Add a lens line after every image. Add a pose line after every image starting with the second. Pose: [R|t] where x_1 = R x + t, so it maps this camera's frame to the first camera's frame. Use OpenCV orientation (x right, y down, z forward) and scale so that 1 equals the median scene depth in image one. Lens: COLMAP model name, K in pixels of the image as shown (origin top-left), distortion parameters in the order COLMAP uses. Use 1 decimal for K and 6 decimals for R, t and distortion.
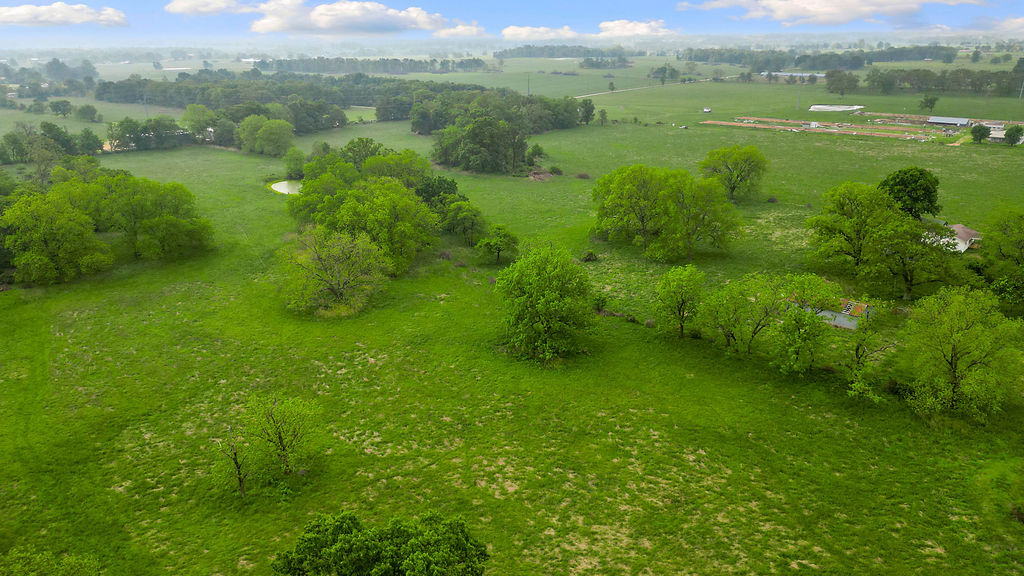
lens RADIAL K [[717.1, 0, 512.0], [0, 717.1, 288.0], [0, 0, 1]] dist [0.074339, -0.071035]
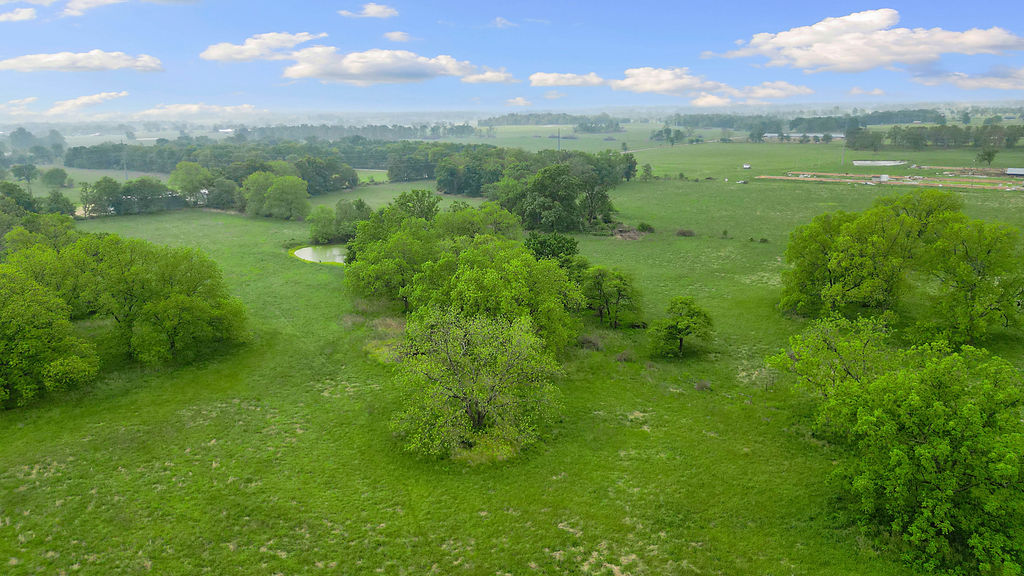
lens RADIAL K [[717.1, 0, 512.0], [0, 717.1, 288.0], [0, 0, 1]] dist [0.074339, -0.071035]
pose [[0.998990, -0.018946, 0.040750, -0.088562], [0.022705, 0.995328, -0.093841, -0.016405], [-0.038782, 0.094671, 0.994753, 0.145492]]
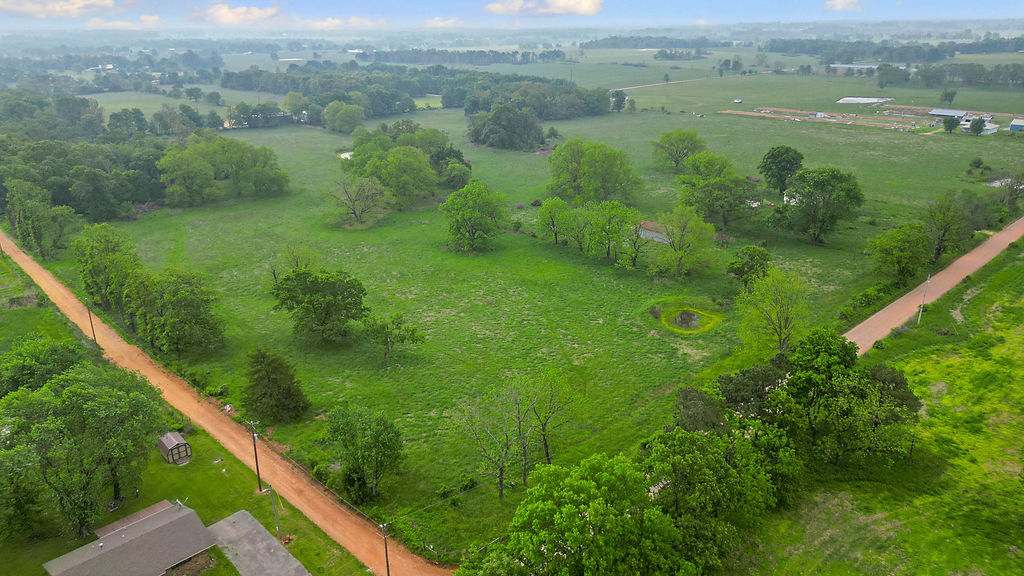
lens RADIAL K [[717.1, 0, 512.0], [0, 717.1, 288.0], [0, 0, 1]] dist [0.074339, -0.071035]
pose [[0.990397, 0.045326, -0.130613, 0.111029], [-0.043432, 0.998906, 0.017318, 0.045171], [0.131255, -0.011479, 0.991282, -0.185893]]
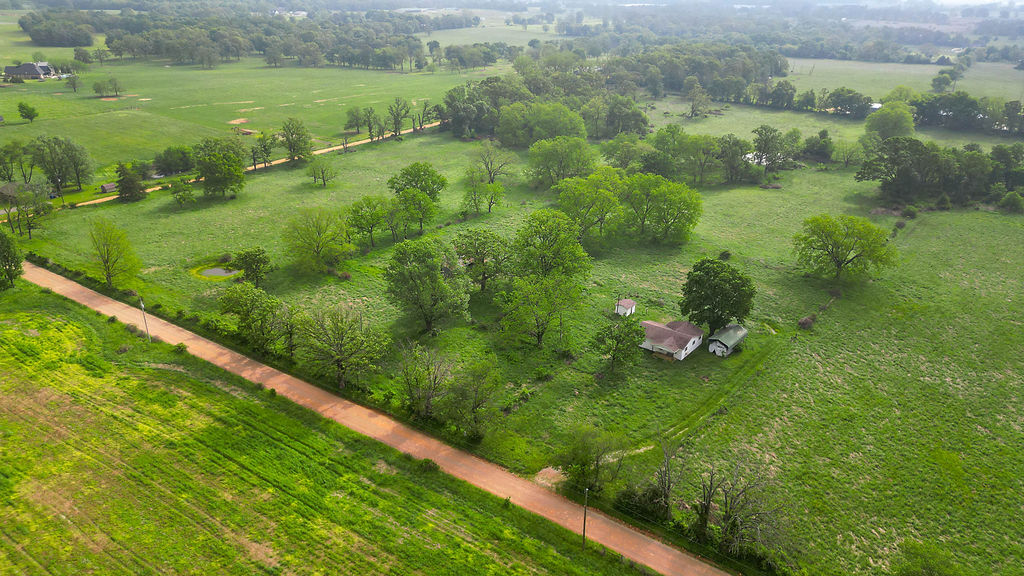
lens RADIAL K [[717.1, 0, 512.0], [0, 717.1, 288.0], [0, 0, 1]] dist [0.074339, -0.071035]
pose [[0.071258, 0.407906, -0.910239, 0.612146], [-0.344185, 0.866565, 0.361390, -0.168284], [0.936194, 0.287538, 0.202145, 0.286285]]
